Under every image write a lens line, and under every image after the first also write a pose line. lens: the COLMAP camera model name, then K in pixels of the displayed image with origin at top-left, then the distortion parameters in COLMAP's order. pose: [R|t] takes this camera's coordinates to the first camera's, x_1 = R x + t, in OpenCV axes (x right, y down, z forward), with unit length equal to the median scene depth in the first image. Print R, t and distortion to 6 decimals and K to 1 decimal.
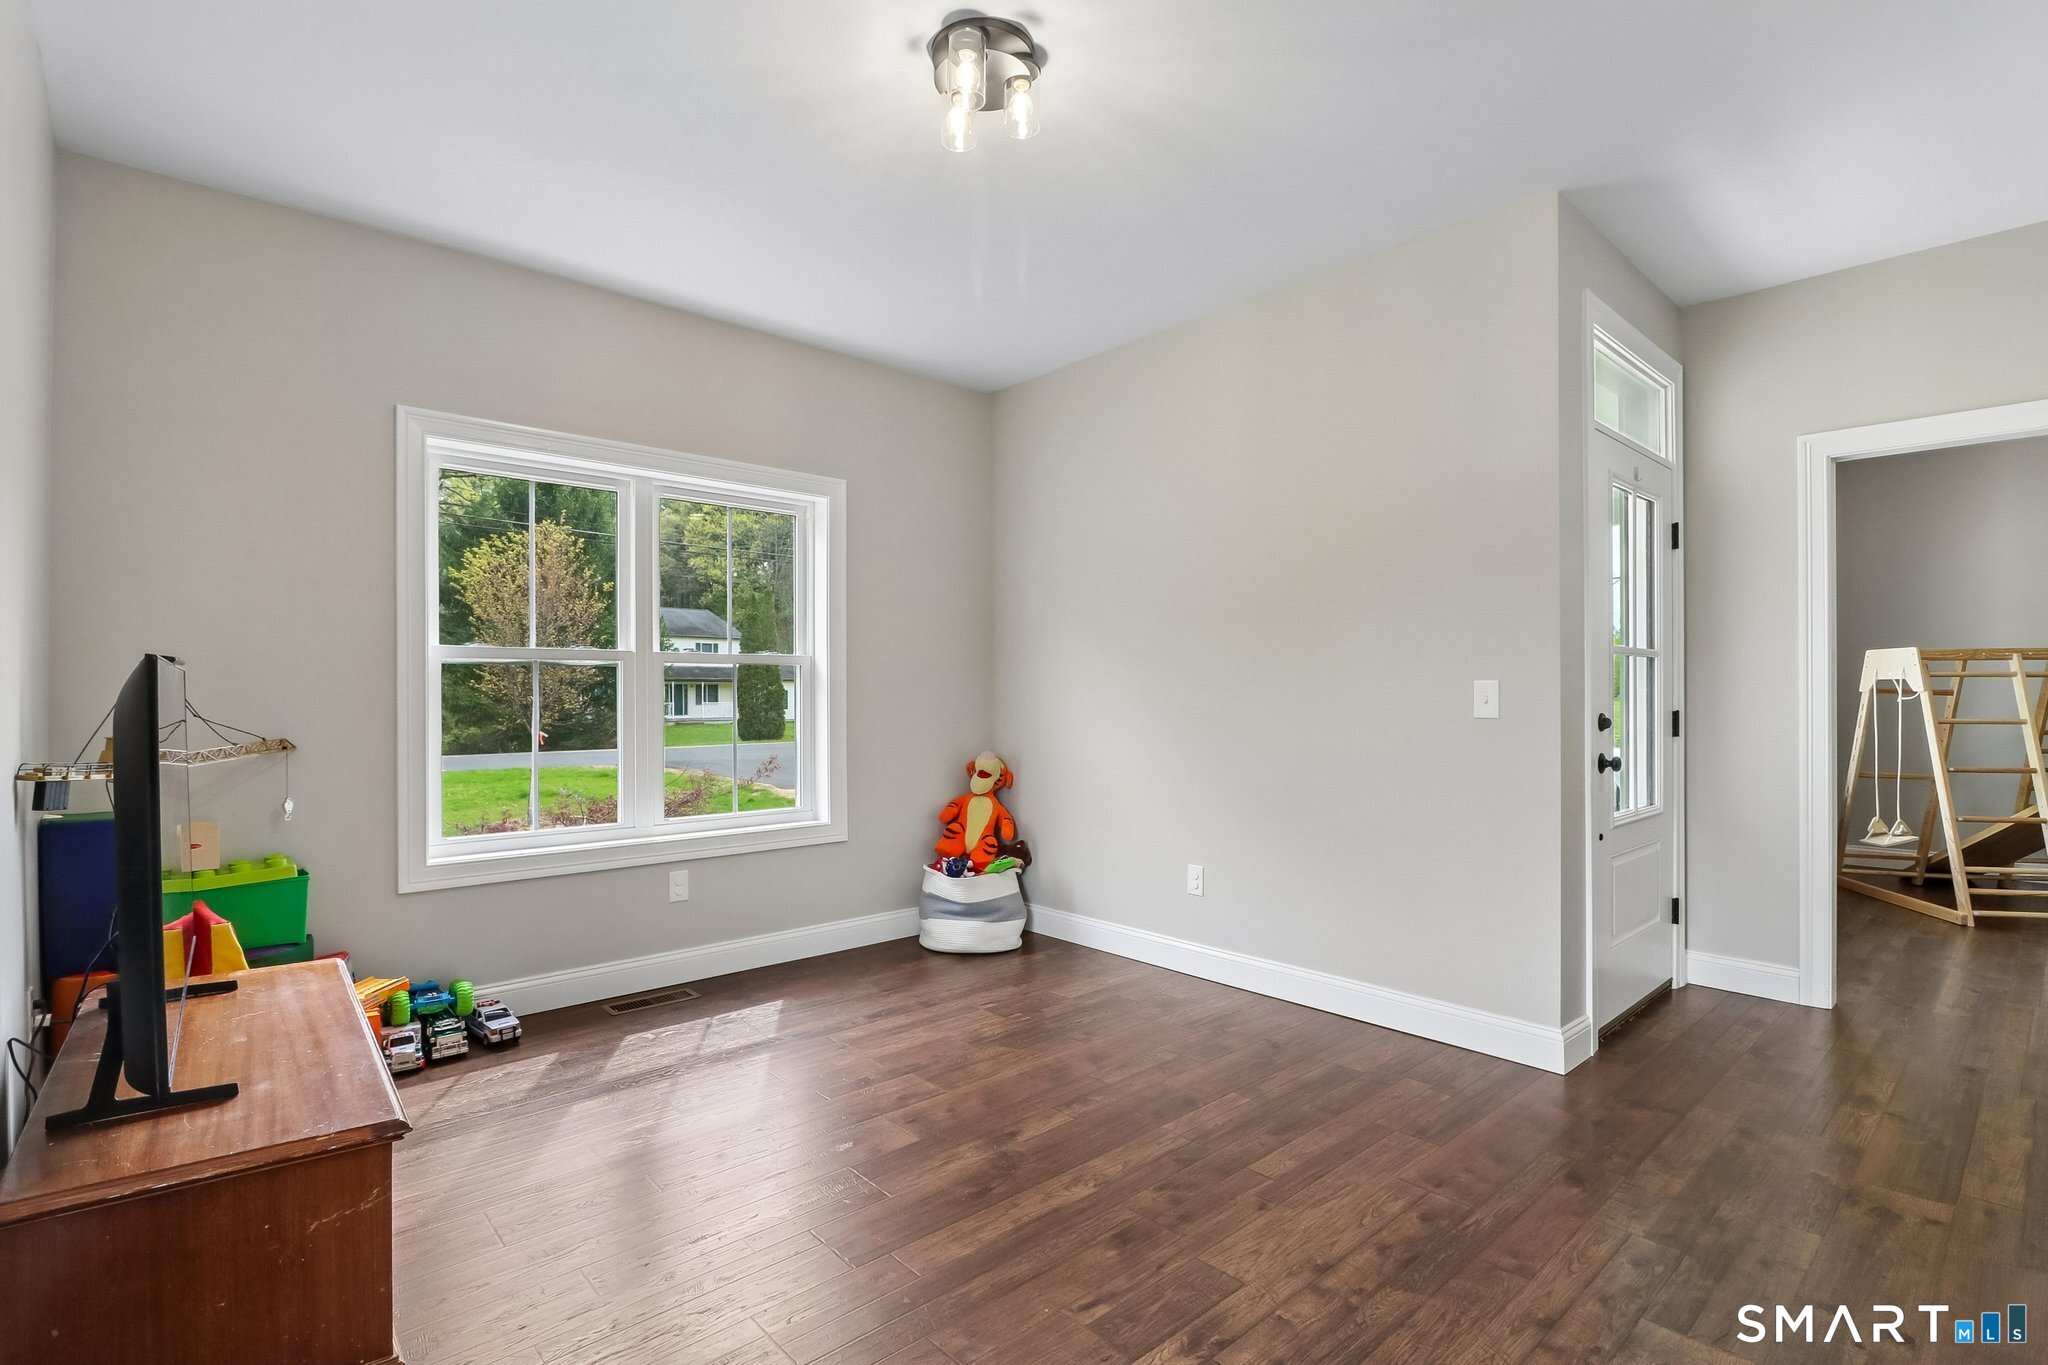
lens RADIAL K [[958.0, 0, 1017.8], [0, 958.0, 693.6], [0, 0, 1]] dist [0.000286, -0.016131]
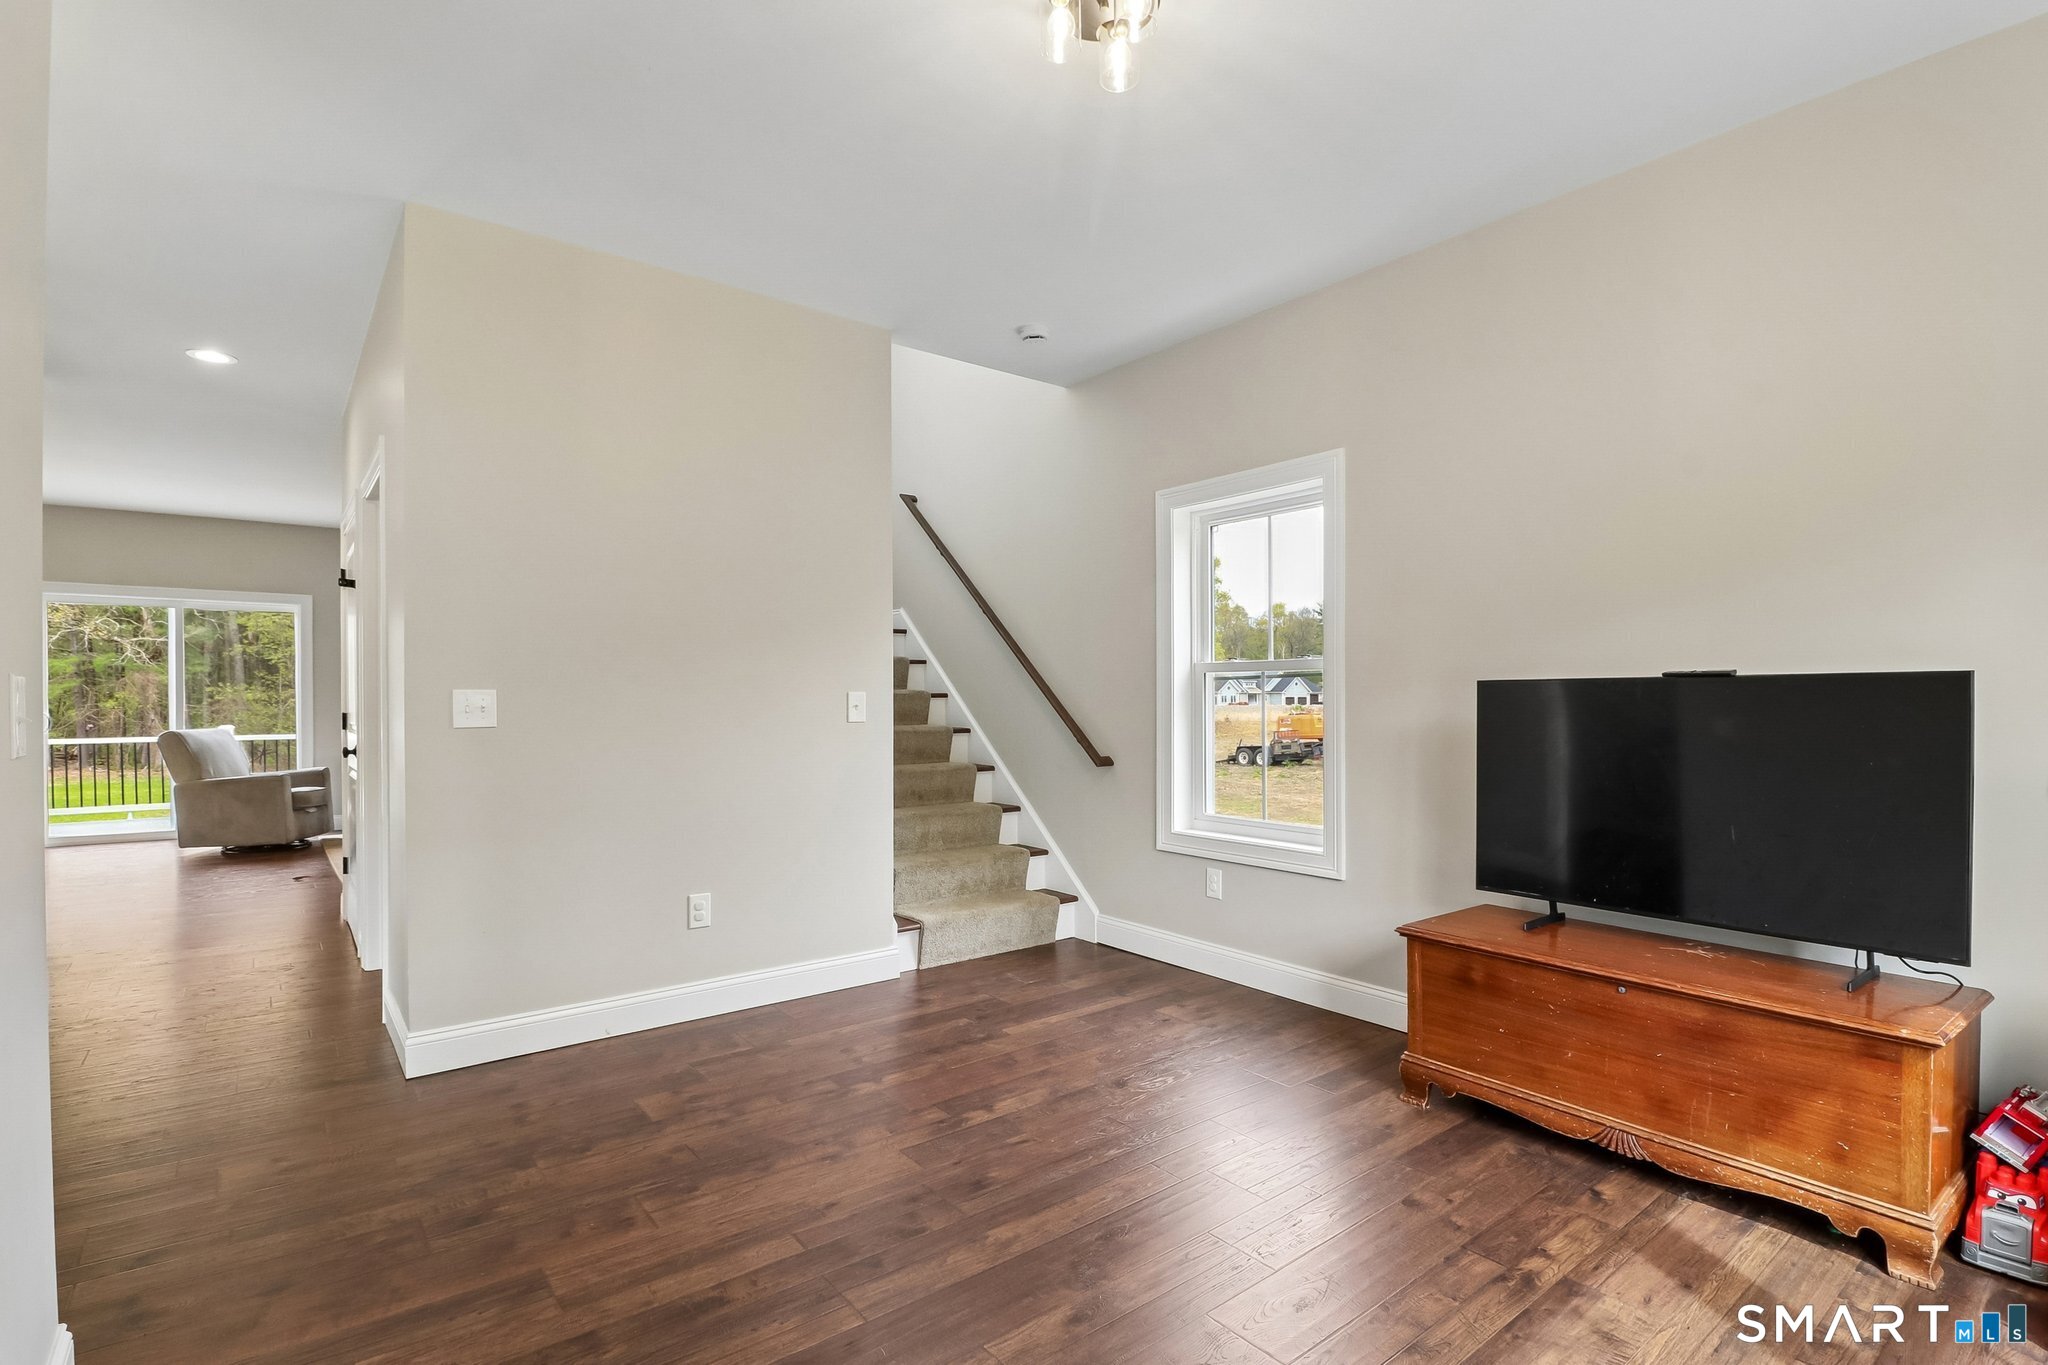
lens RADIAL K [[969.7, 0, 1019.1], [0, 969.7, 703.7], [0, 0, 1]] dist [0.002818, -0.014833]
pose [[-0.998049, 0.002852, 0.062369, -0.007030], [0.003195, 0.999980, 0.005393, -0.001464], [-0.062352, 0.005582, -0.998039, 1.417356]]
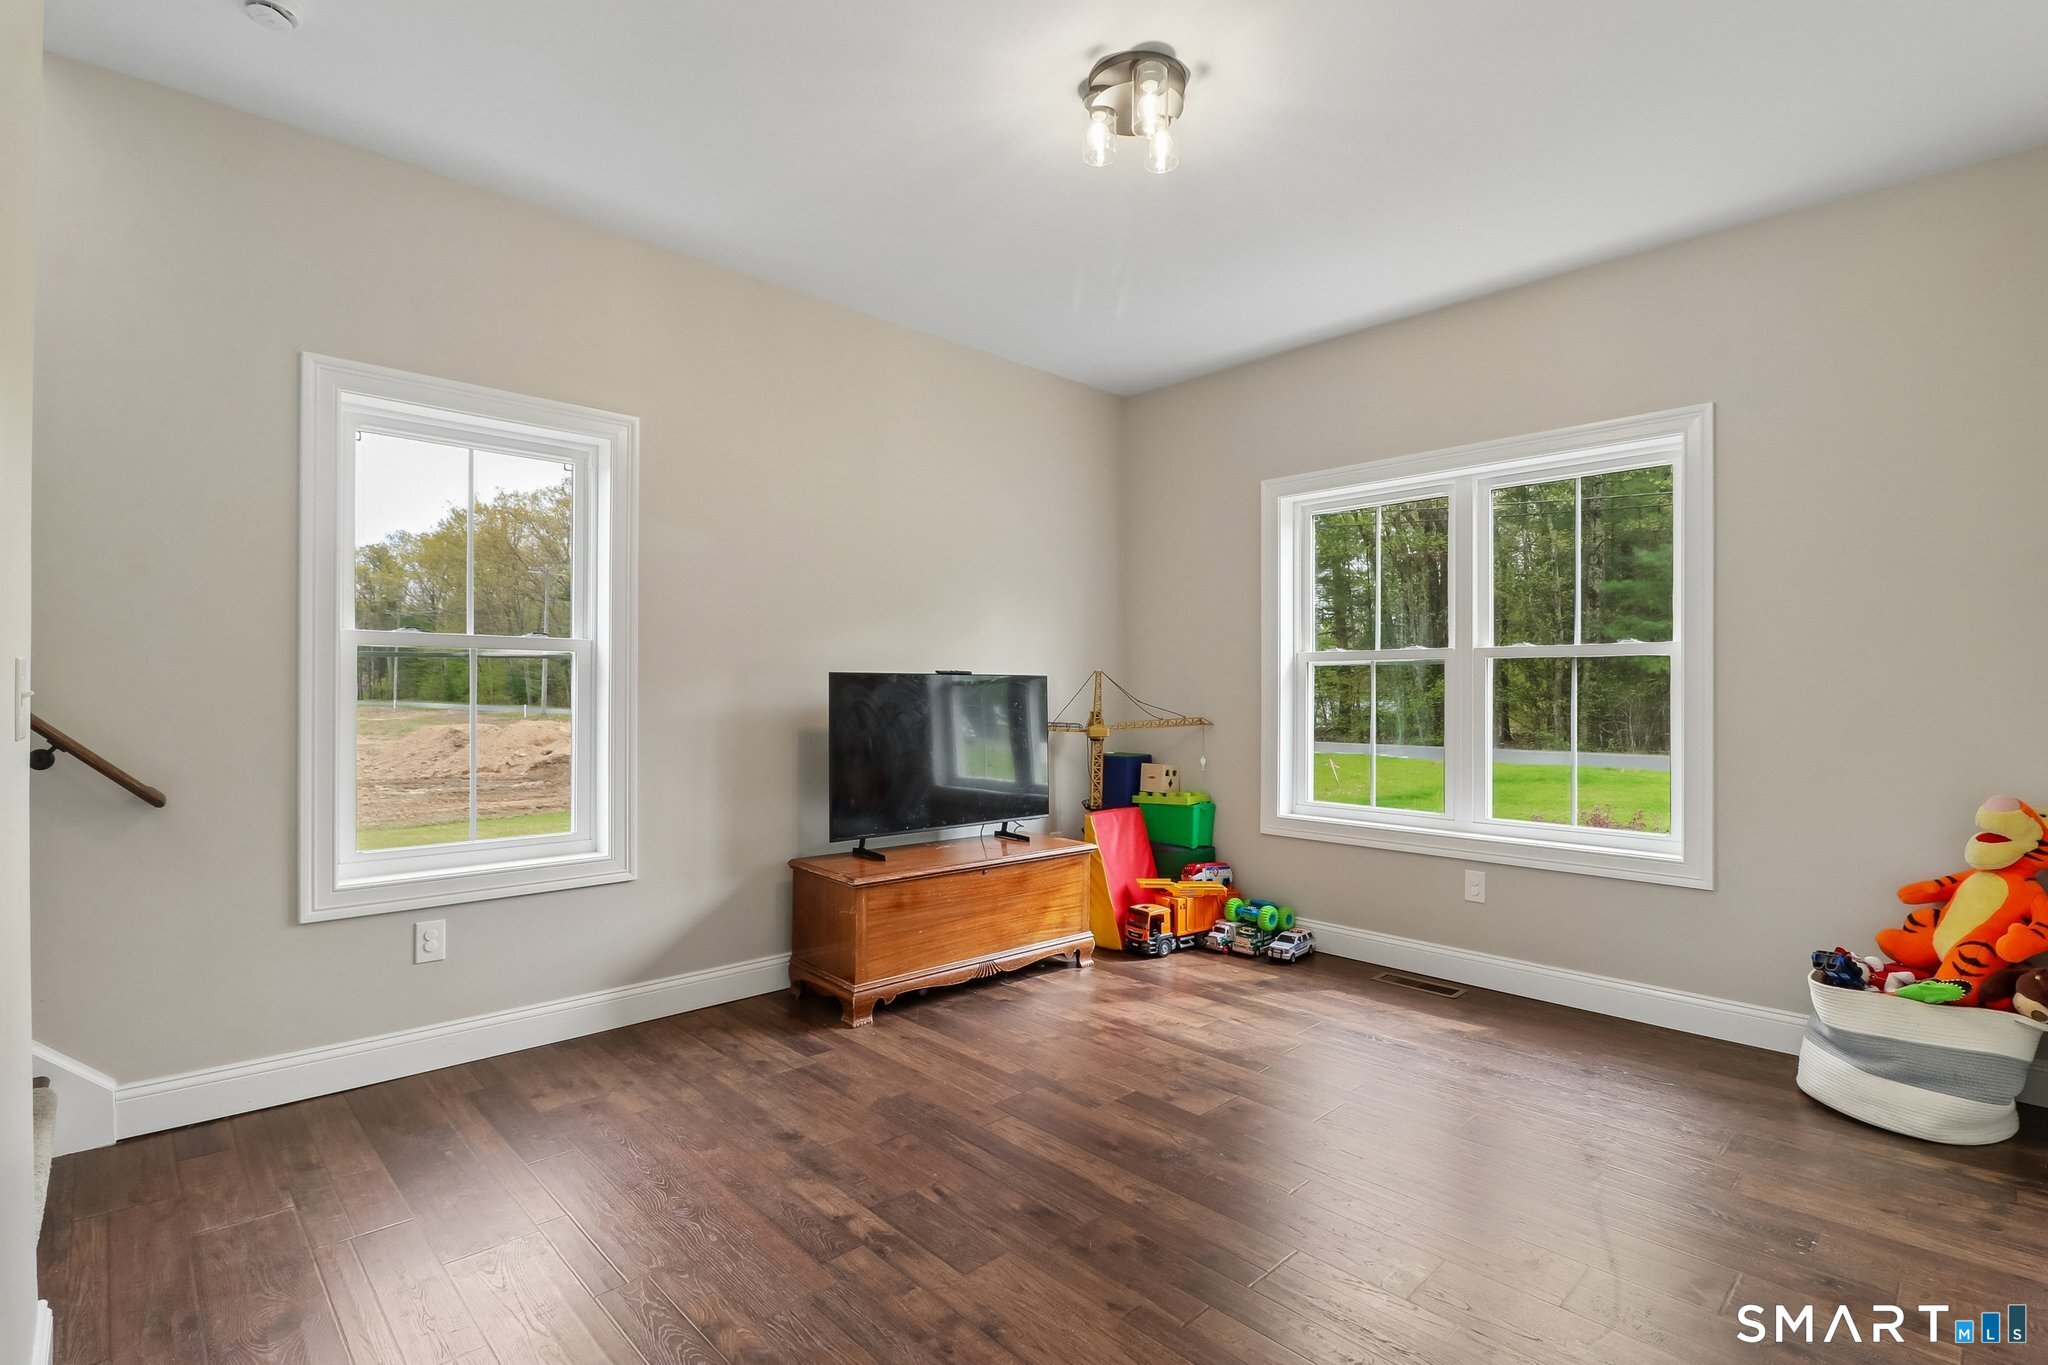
lens RADIAL K [[958.0, 0, 1017.8], [0, 958.0, 693.6], [0, 0, 1]] dist [0.000286, -0.016131]
pose [[0.031812, 0.005835, -0.999477, 0.759044], [-0.005141, 0.999971, 0.005675, 0.000916], [0.999481, 0.004957, 0.031841, 0.624792]]
